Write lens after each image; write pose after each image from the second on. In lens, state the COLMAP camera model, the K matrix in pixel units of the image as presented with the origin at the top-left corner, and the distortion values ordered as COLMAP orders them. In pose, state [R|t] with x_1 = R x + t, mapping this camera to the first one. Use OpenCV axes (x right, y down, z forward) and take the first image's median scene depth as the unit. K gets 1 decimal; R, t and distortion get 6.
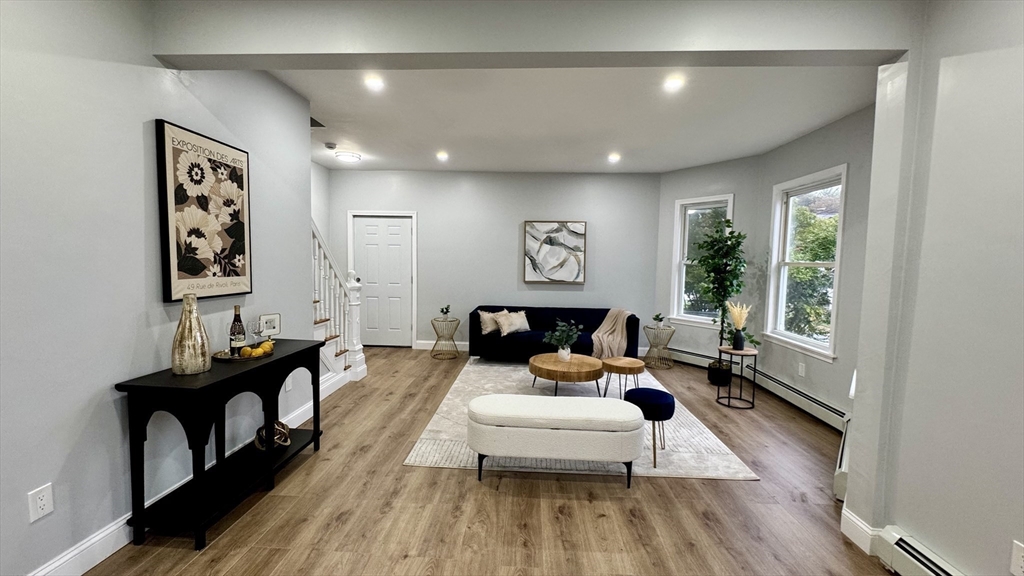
lens RADIAL K [[425.8, 0, 512.0], [0, 425.8, 288.0], [0, 0, 1]] dist [0.000369, 0.000039]
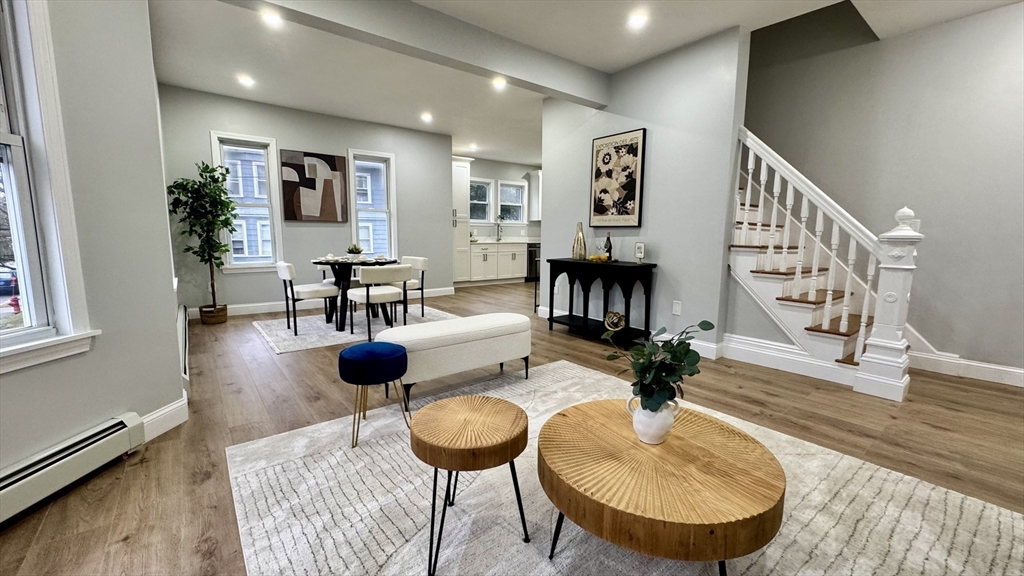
lens RADIAL K [[425.8, 0, 512.0], [0, 425.8, 288.0], [0, 0, 1]] dist [0.000369, 0.000039]
pose [[-0.767168, 0.054540, -0.639123, 0.719218], [-0.066494, 0.984249, 0.163806, 0.008997], [0.637990, 0.168165, -0.751458, 2.009939]]
